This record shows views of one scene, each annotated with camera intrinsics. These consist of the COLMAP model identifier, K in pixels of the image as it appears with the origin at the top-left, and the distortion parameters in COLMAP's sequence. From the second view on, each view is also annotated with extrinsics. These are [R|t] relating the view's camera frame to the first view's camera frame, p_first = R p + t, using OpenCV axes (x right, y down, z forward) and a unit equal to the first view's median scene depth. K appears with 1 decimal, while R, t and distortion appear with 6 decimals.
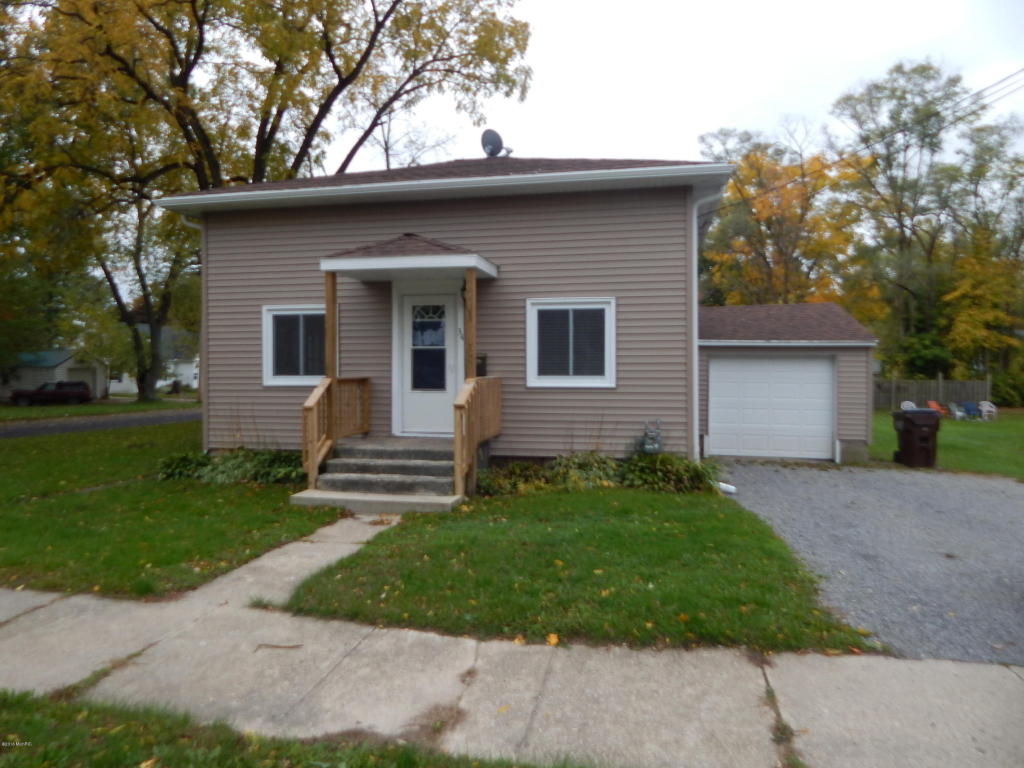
lens RADIAL K [[679.1, 0, 515.3], [0, 679.1, 384.0], [0, 0, 1]] dist [0.005094, -0.000749]
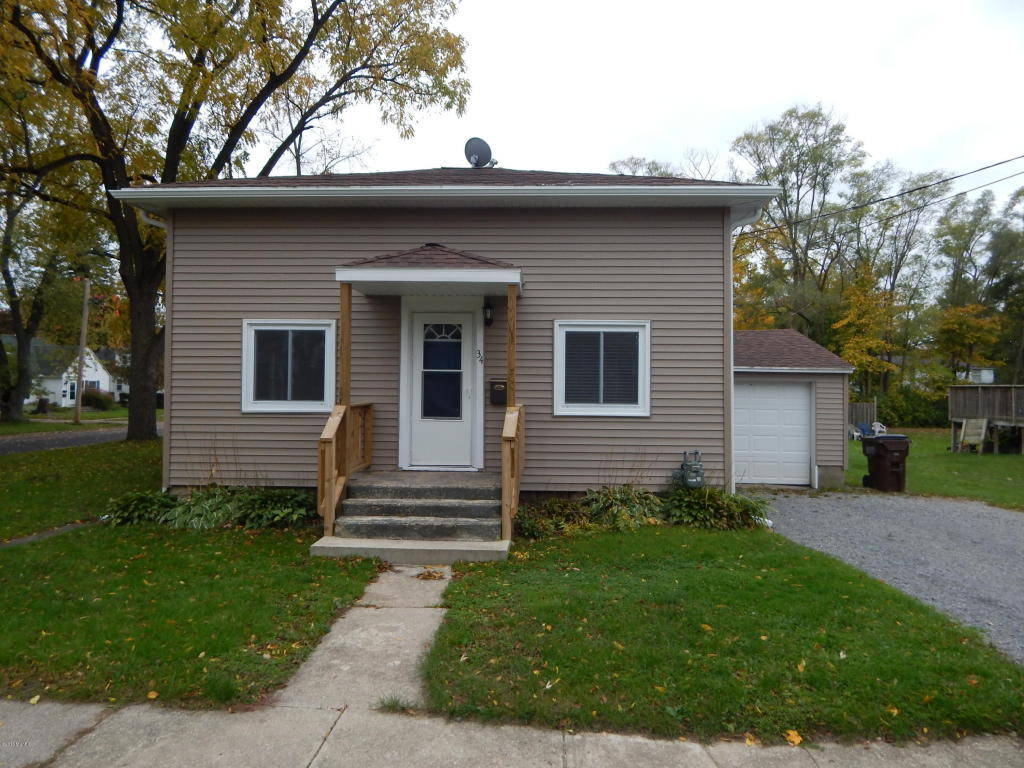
lens RADIAL K [[679.1, 0, 509.6], [0, 679.1, 382.4], [0, 0, 1]] dist [0.005094, -0.000749]
pose [[0.987367, 0.010435, 0.158104, -0.180621], [-0.005768, 0.999535, -0.029950, -0.011592], [-0.158343, 0.028660, 0.986968, 0.098421]]
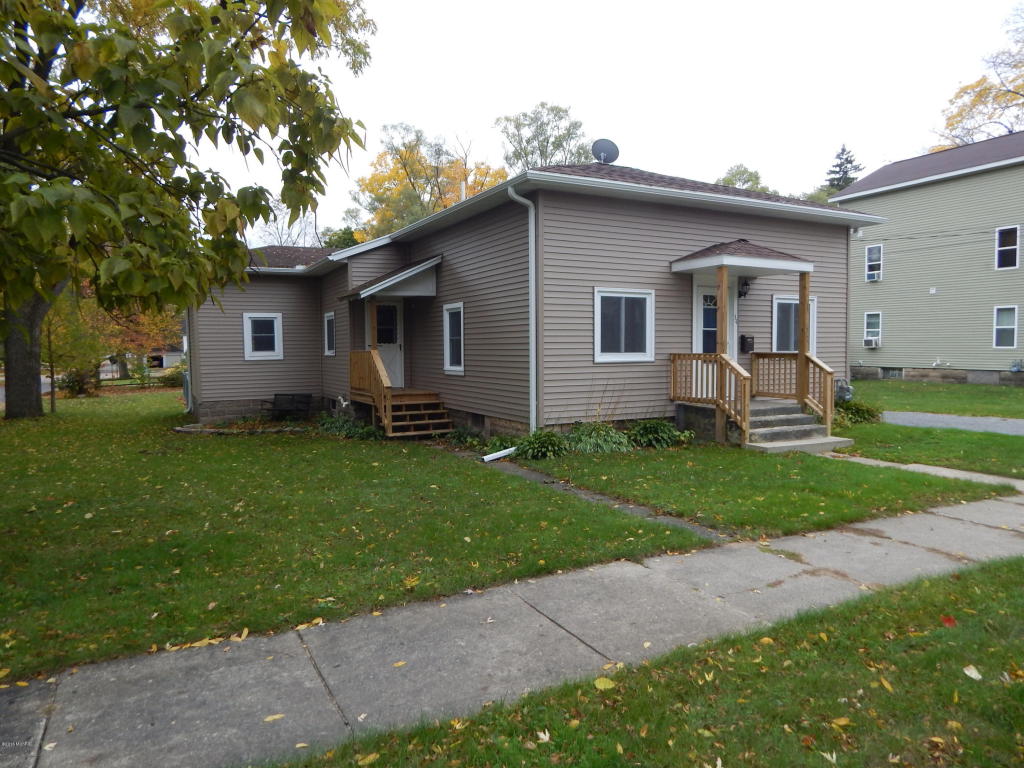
lens RADIAL K [[679.1, 0, 517.1], [0, 679.1, 377.3], [0, 0, 1]] dist [0.005094, -0.000749]
pose [[0.765108, -0.033840, 0.643012, -1.205340], [0.016694, 0.999325, 0.032728, -0.011763], [-0.643685, -0.014306, 0.765156, 0.274387]]
